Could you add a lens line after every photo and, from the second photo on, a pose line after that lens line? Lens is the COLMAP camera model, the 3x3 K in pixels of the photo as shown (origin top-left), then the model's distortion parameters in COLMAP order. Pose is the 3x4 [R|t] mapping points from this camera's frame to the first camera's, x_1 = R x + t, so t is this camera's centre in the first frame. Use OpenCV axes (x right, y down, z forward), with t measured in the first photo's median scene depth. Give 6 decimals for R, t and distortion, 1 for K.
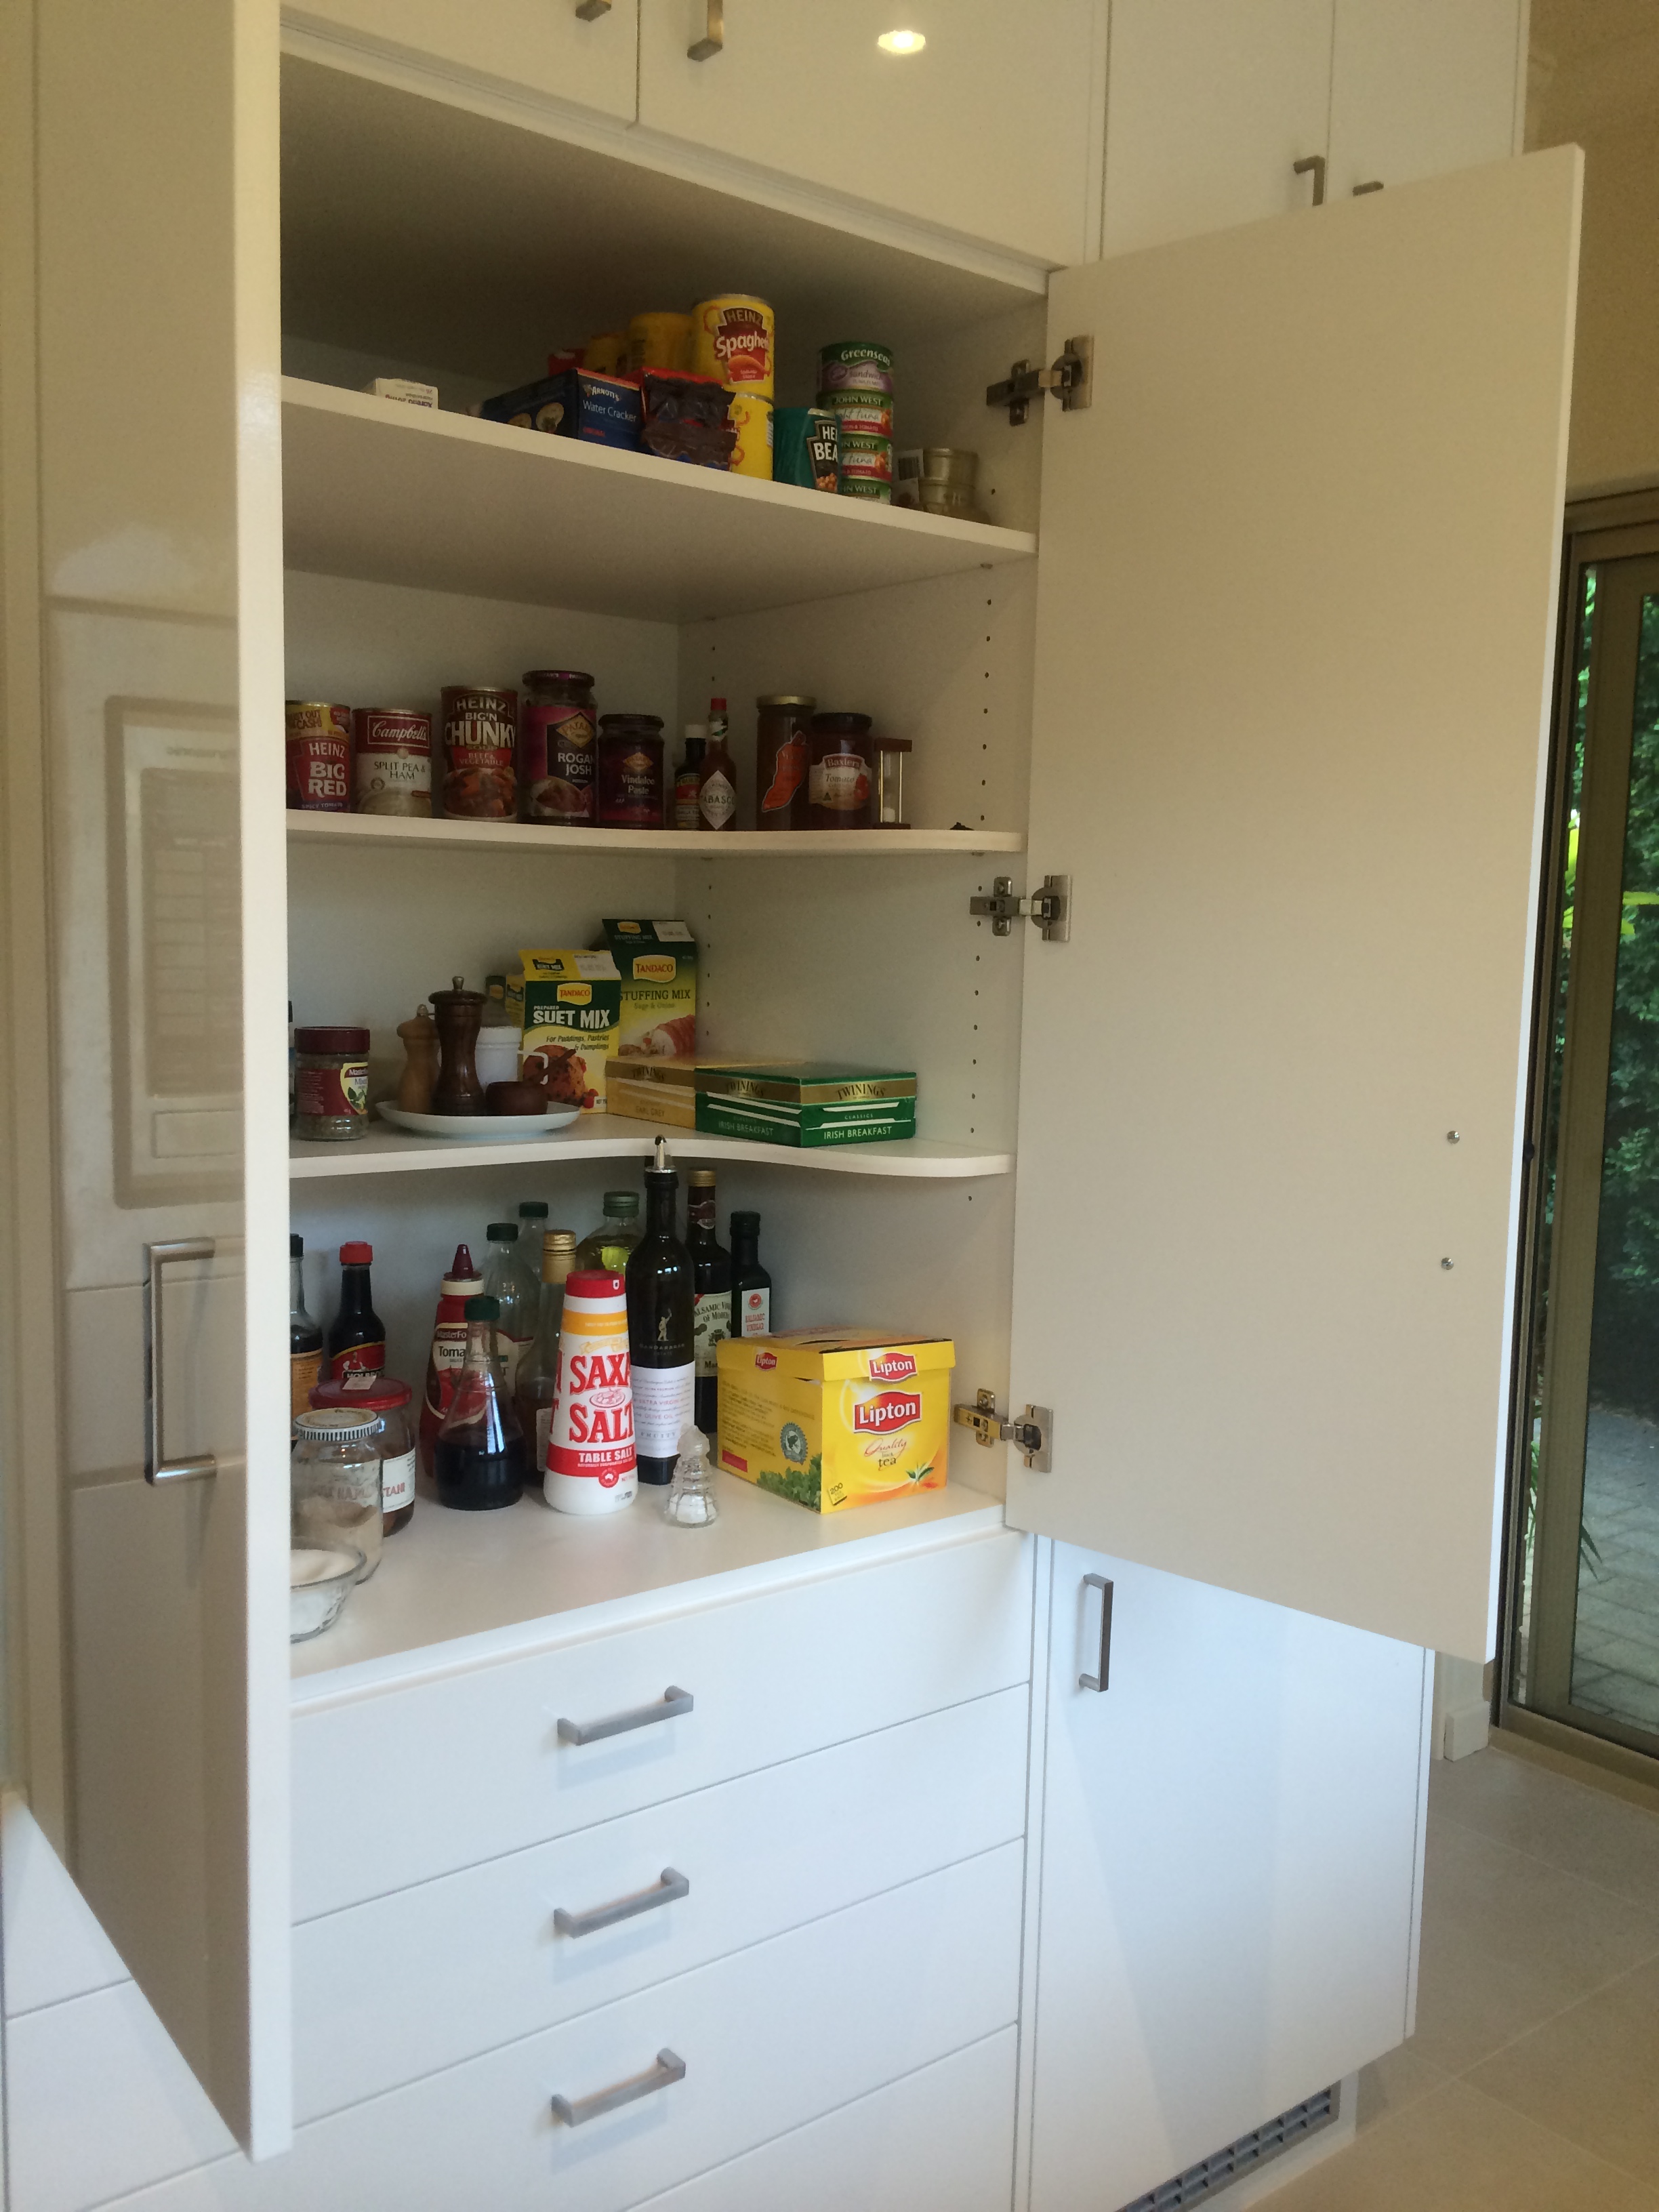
lens RADIAL K [[1812.5, 0, 829.5], [0, 1812.5, 1106.0], [0, 0, 1]] dist [0.011687, -0.000616]
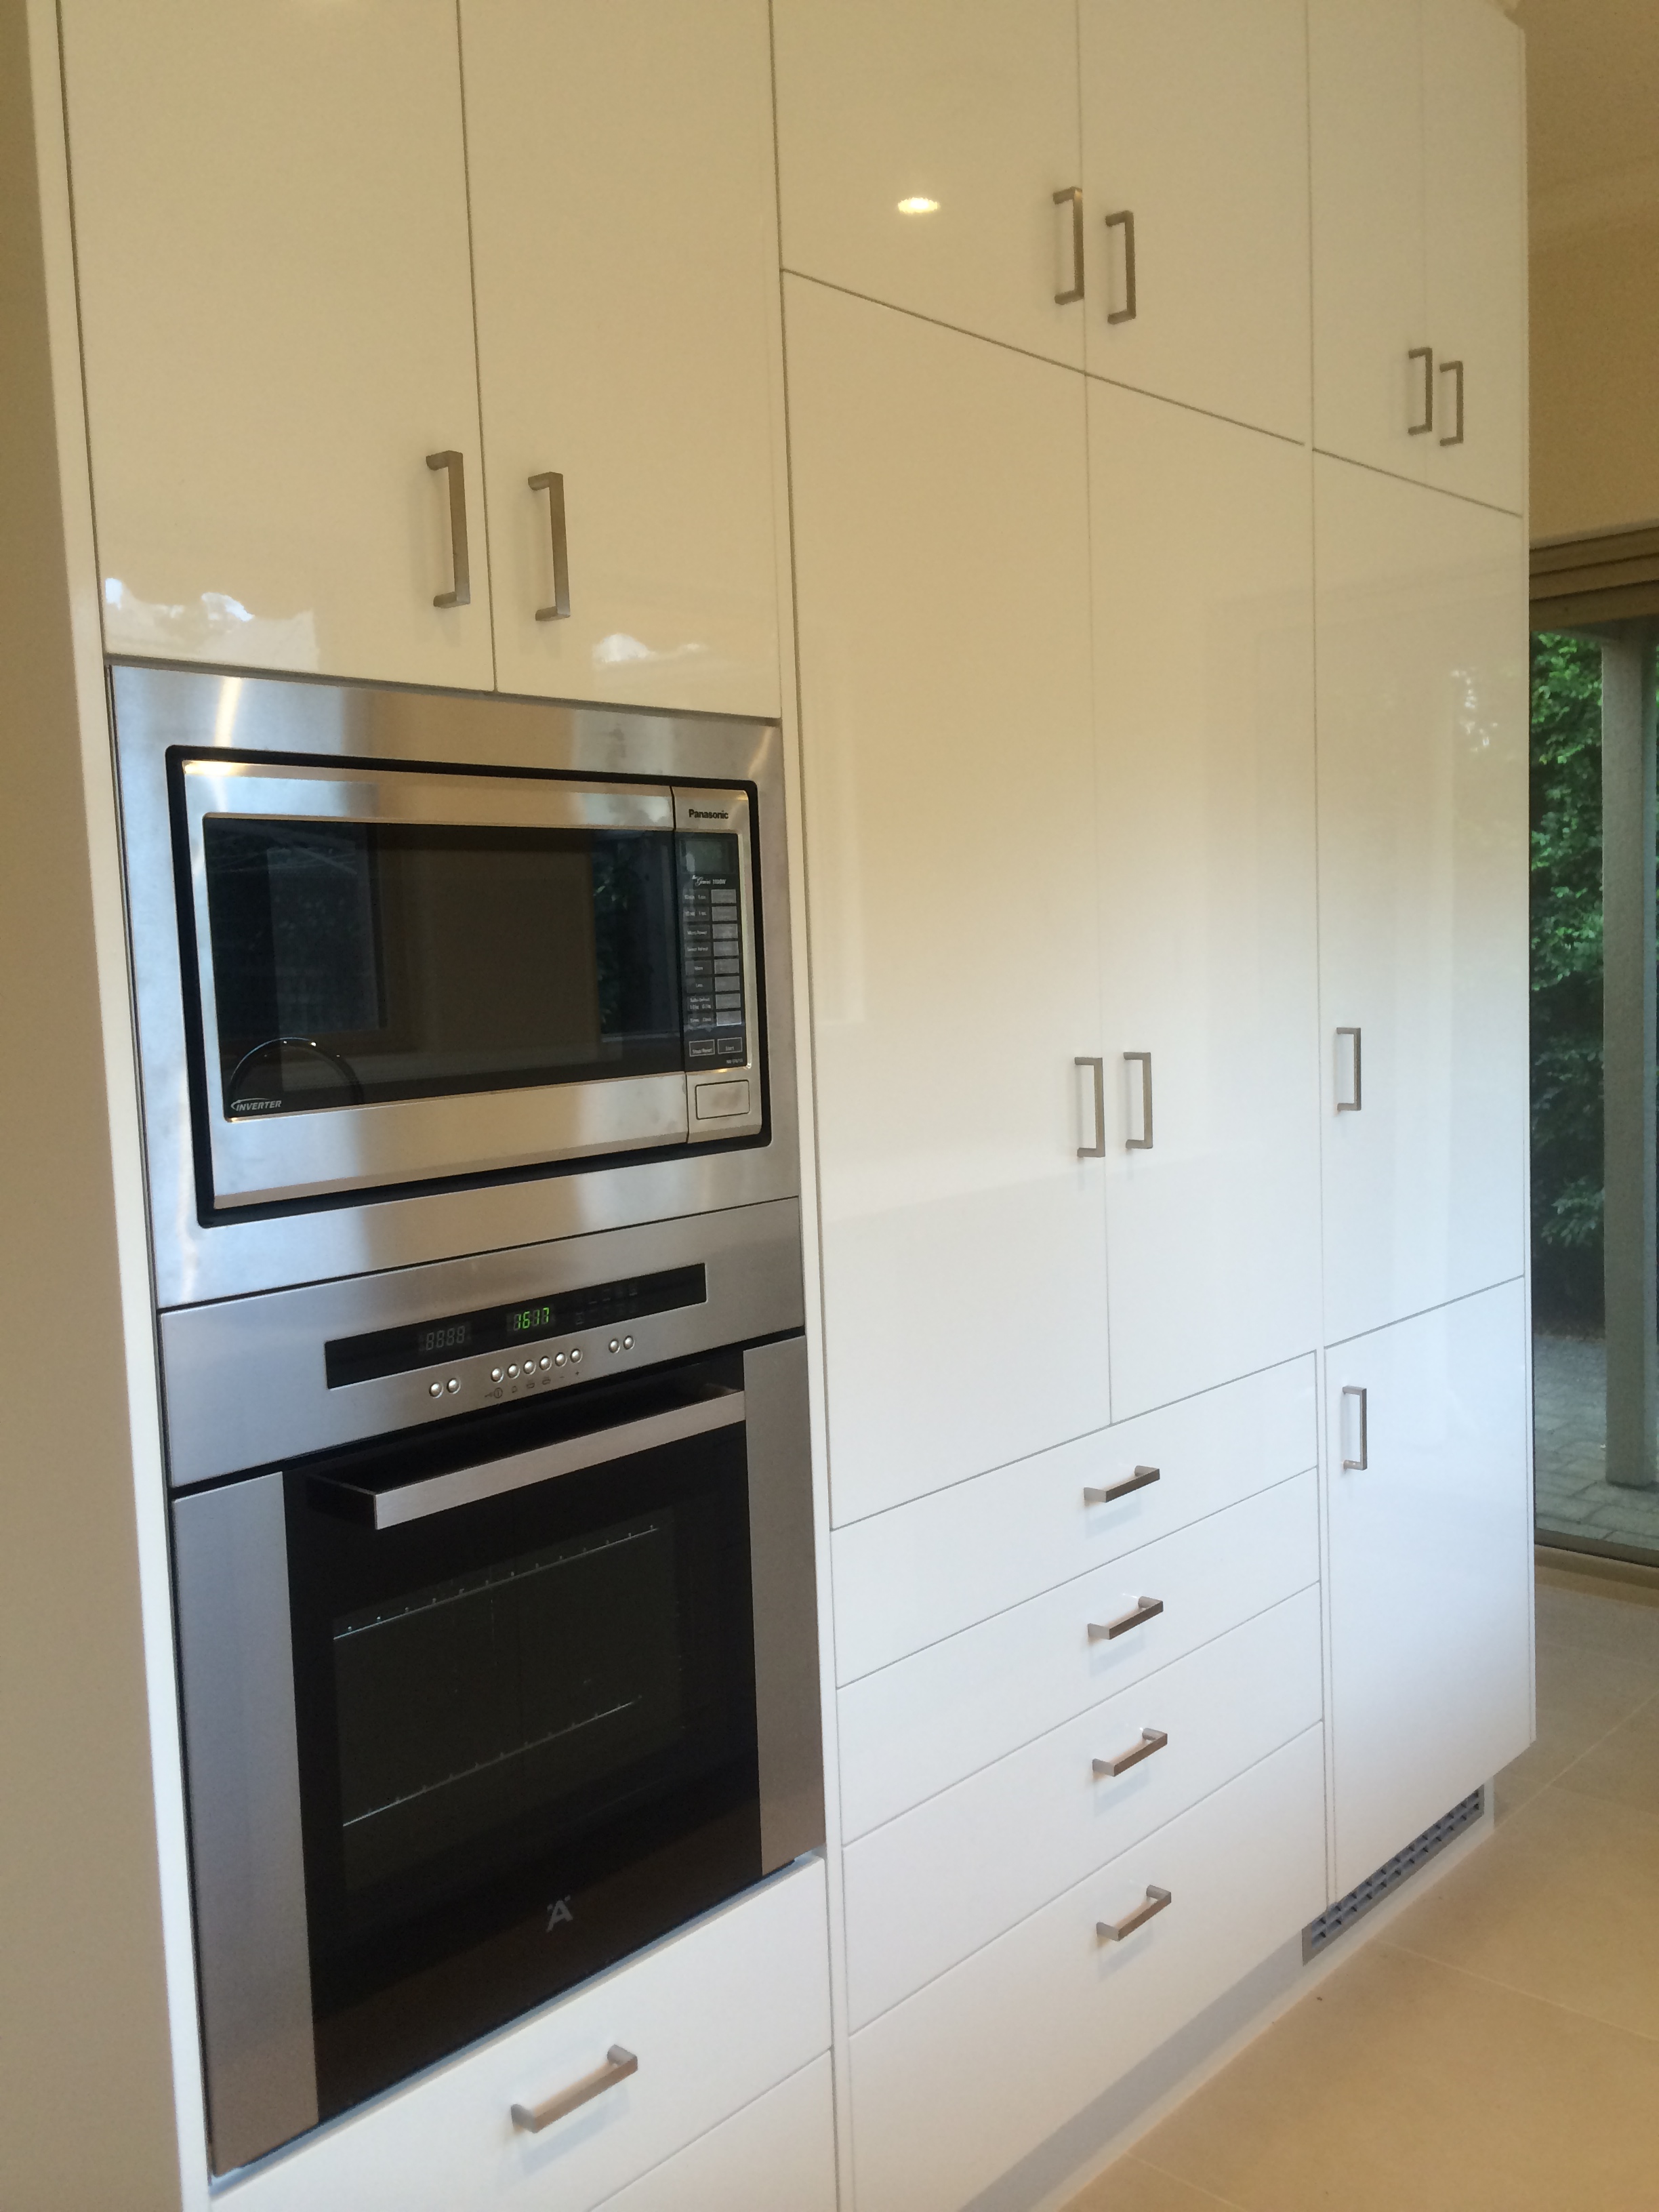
lens RADIAL K [[1929.2, 0, 829.5], [0, 1929.2, 1106.0], [0, 0, 1]] dist [0.057954, -0.010279]
pose [[0.981429, -0.062794, 0.181258, -0.403239], [0.064761, 0.997889, -0.004949, 0.023862], [-0.180565, 0.016595, 0.983423, -0.305241]]
